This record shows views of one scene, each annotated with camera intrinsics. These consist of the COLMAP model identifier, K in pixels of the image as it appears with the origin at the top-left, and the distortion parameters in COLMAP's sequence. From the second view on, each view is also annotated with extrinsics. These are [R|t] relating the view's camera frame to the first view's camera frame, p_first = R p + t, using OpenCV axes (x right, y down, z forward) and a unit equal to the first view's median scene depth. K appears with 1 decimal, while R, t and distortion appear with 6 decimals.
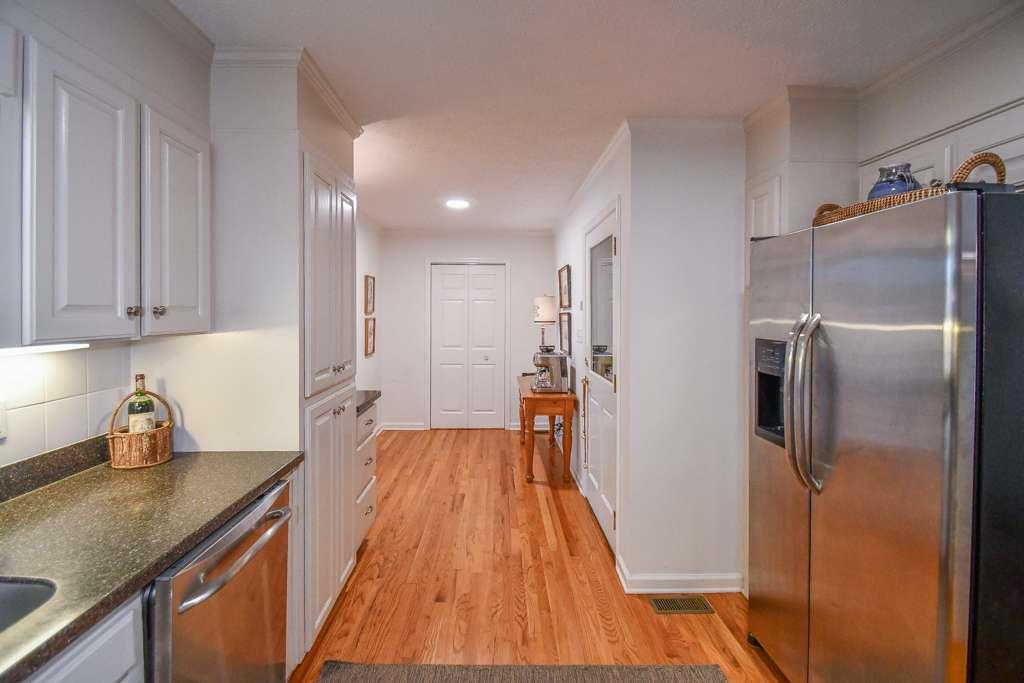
lens RADIAL K [[473.2, 0, 494.1], [0, 473.2, 315.8], [0, 0, 1]] dist [0.005757, -0.007822]
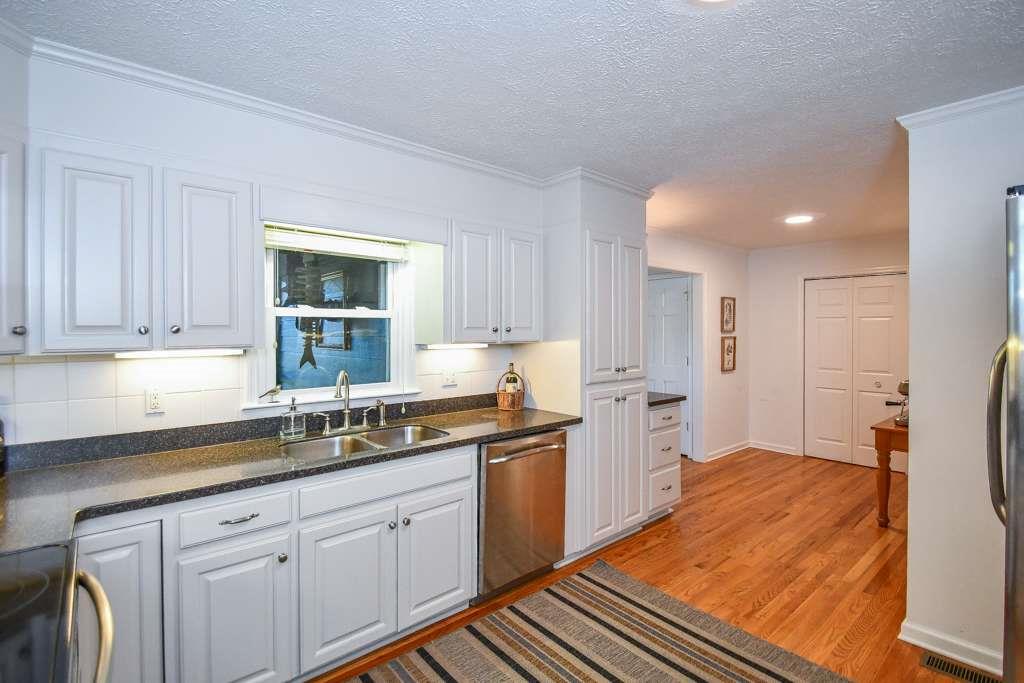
lens RADIAL K [[473.2, 0, 482.7], [0, 473.2, 326.0], [0, 0, 1]] dist [0.005757, -0.007822]
pose [[0.619248, -0.006785, -0.785166, 0.423661], [-0.007827, 0.999860, -0.014813, 0.002240], [0.785157, 0.015318, 0.619108, -0.170809]]
